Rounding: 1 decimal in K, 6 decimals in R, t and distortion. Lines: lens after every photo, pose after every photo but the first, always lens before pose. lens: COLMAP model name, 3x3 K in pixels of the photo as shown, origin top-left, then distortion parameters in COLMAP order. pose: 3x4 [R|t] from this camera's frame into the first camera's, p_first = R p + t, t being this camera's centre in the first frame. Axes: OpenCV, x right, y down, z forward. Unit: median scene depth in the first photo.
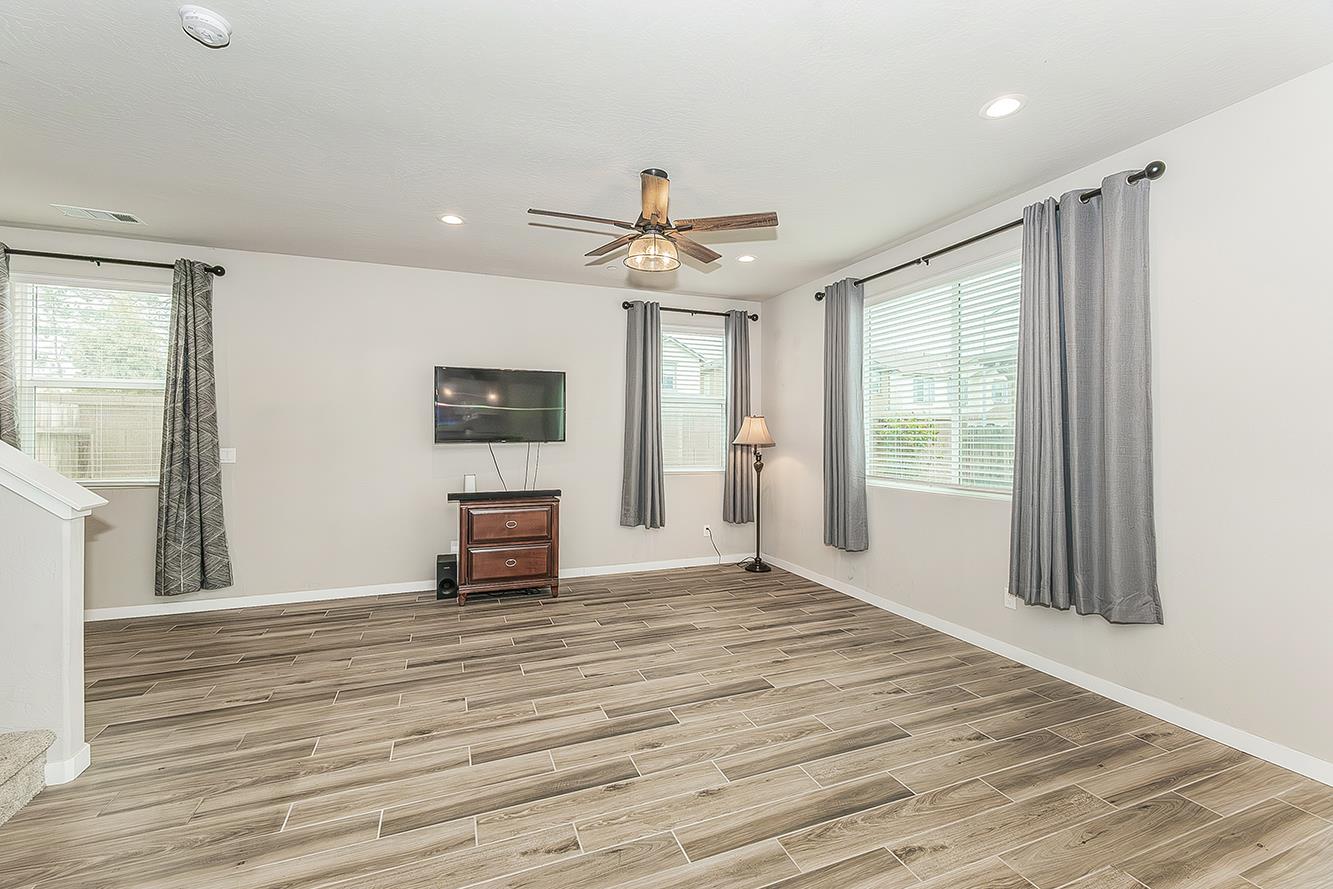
lens RADIAL K [[563.6, 0, 656.7], [0, 563.6, 432.8], [0, 0, 1]] dist [0.005078, -0.000167]
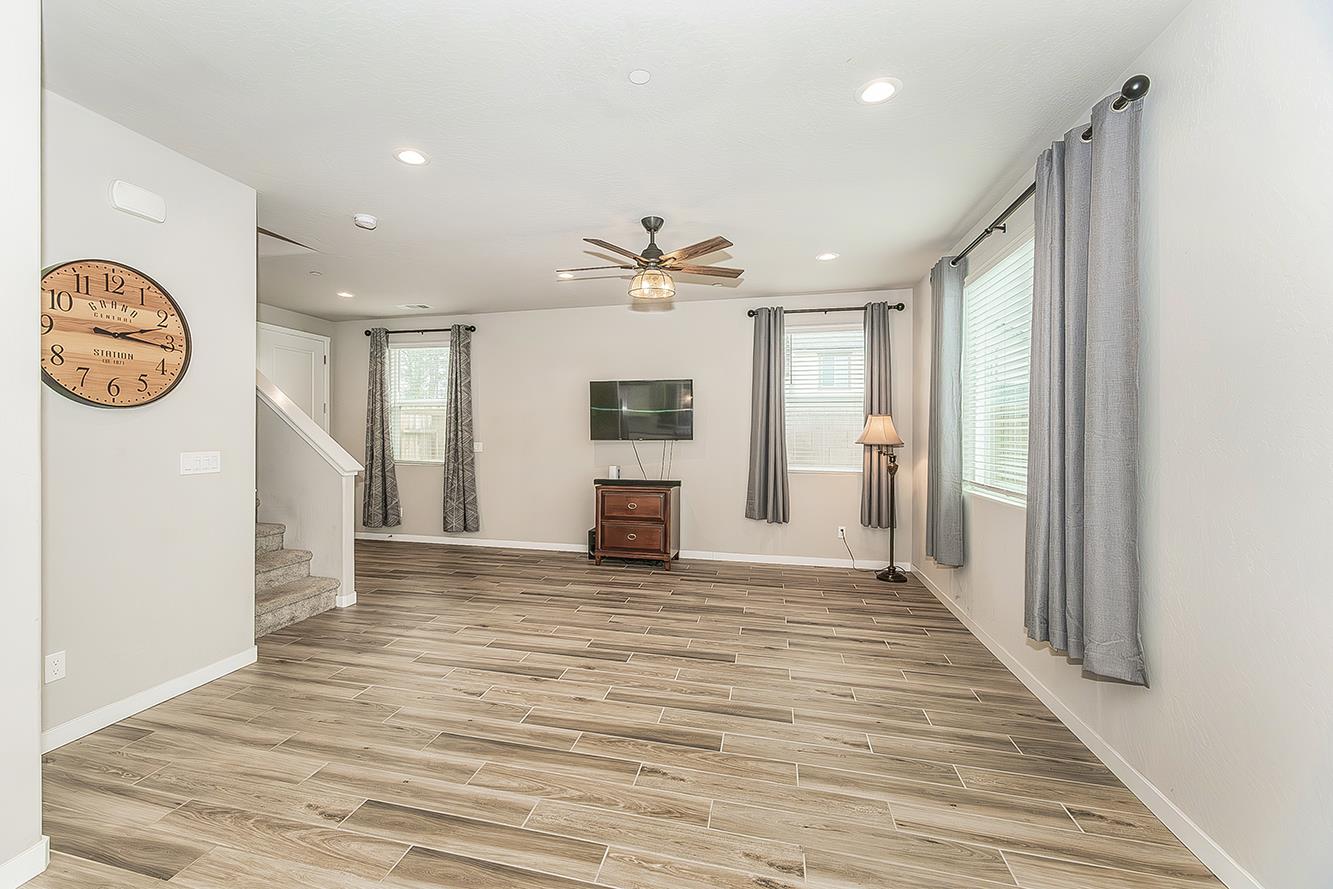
lens RADIAL K [[600.8, 0, 671.6], [0, 600.8, 432.9], [0, 0, 1]] dist [0.005832, 0.000086]
pose [[0.808164, 0.000346, -0.588958, 0.658384], [0.000740, 0.999998, 0.001604, -0.000785], [0.588957, -0.001732, 0.808162, -0.019880]]
